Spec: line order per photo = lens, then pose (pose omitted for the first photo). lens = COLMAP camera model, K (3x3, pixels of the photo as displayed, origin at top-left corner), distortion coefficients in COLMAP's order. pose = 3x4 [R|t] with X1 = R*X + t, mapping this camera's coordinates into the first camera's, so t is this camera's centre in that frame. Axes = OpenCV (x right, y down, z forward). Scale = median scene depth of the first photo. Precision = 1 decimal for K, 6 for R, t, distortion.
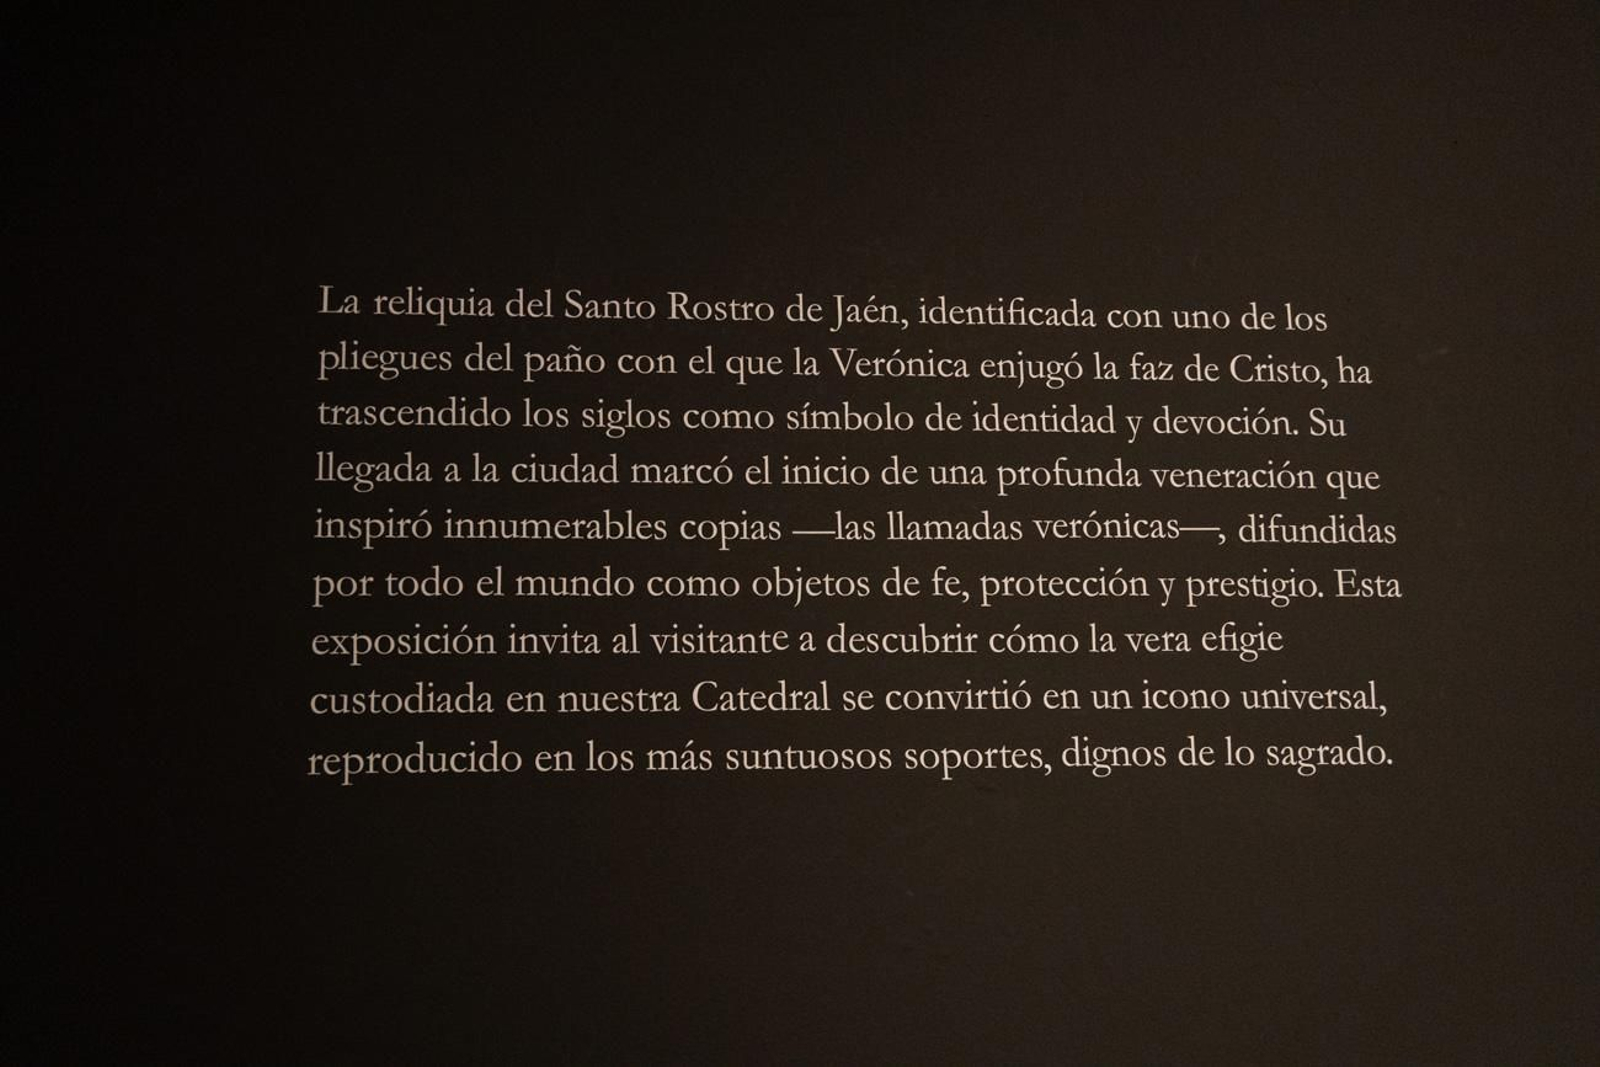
lens RADIAL K [[1105.9, 0, 800.0], [0, 1105.9, 528.7], [0, 0, 1]] dist [0.005501, 0.000407]
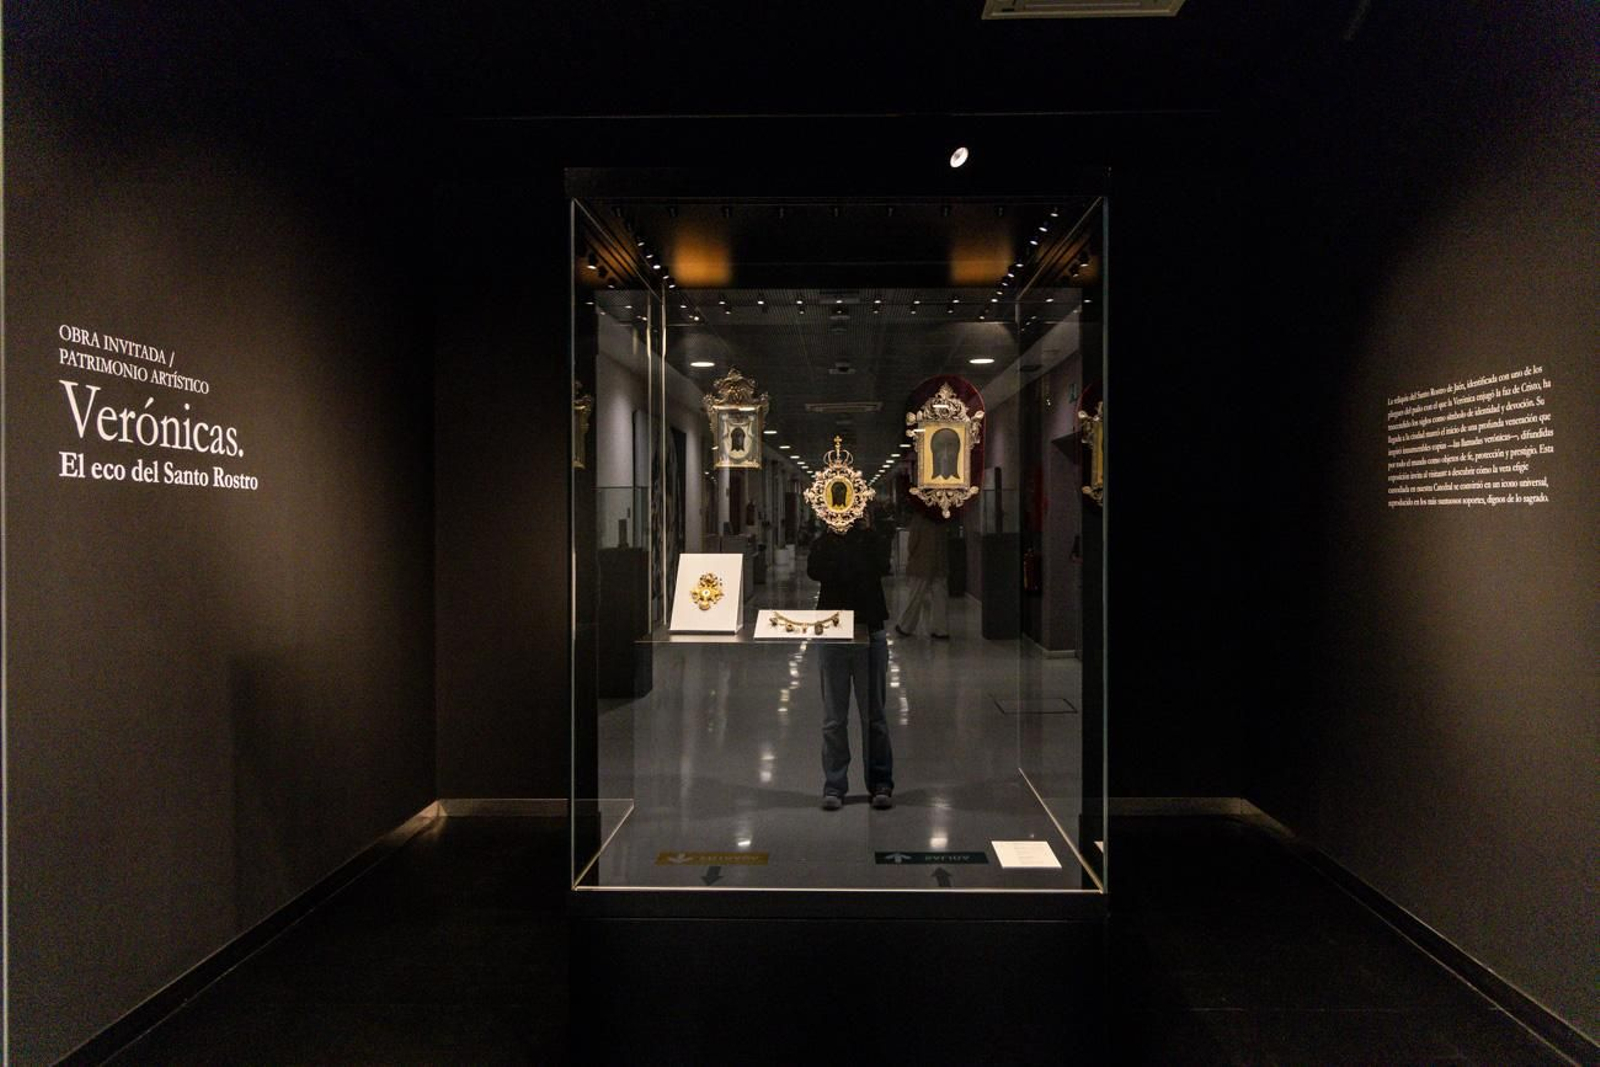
lens RADIAL K [[1105.9, 0, 806.8], [0, 1105.9, 527.9], [0, 0, 1]] dist [0.005501, 0.000407]
pose [[-0.089551, 0.006139, -0.995963, 4.143255], [0.114099, 0.993461, -0.004136, 0.048146], [0.989425, -0.114009, -0.089666, -0.961964]]
